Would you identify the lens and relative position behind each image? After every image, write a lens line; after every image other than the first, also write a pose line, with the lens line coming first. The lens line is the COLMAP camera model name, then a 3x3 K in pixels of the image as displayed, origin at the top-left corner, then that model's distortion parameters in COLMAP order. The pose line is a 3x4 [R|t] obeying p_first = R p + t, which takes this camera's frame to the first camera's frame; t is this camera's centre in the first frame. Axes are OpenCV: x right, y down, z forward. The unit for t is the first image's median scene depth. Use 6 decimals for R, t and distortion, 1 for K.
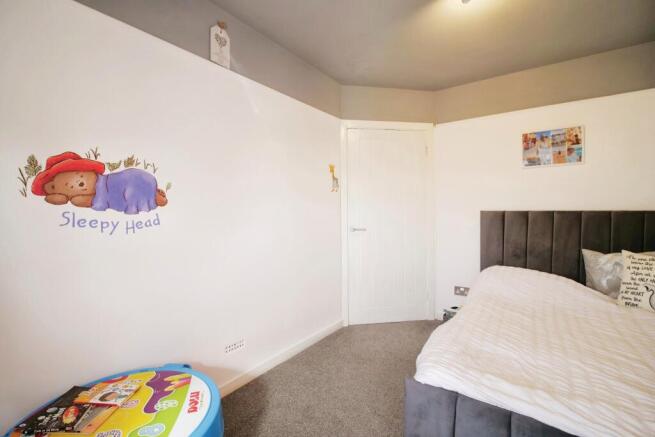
lens RADIAL K [[300.0, 0, 327.5], [0, 300.0, 218.5], [0, 0, 1]] dist [0.000314, 0.000064]
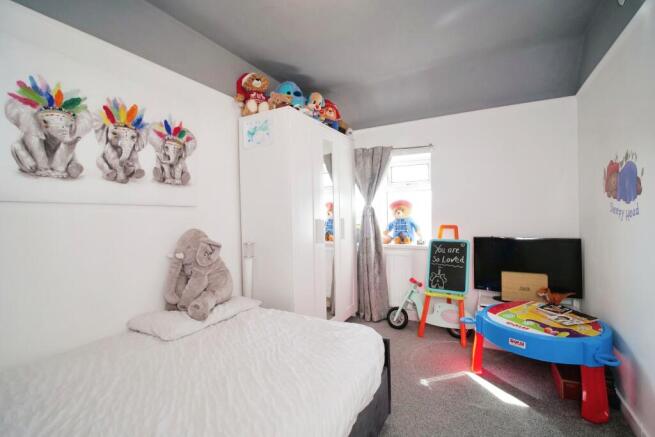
lens RADIAL K [[300.0, 0, 327.5], [0, 300.0, 218.5], [0, 0, 1]] dist [0.000314, 0.000064]
pose [[-0.994142, 0.022880, -0.105630, 0.656886], [0.019474, 0.999260, 0.033163, -0.021022], [0.106311, 0.030912, -0.993852, 2.309386]]
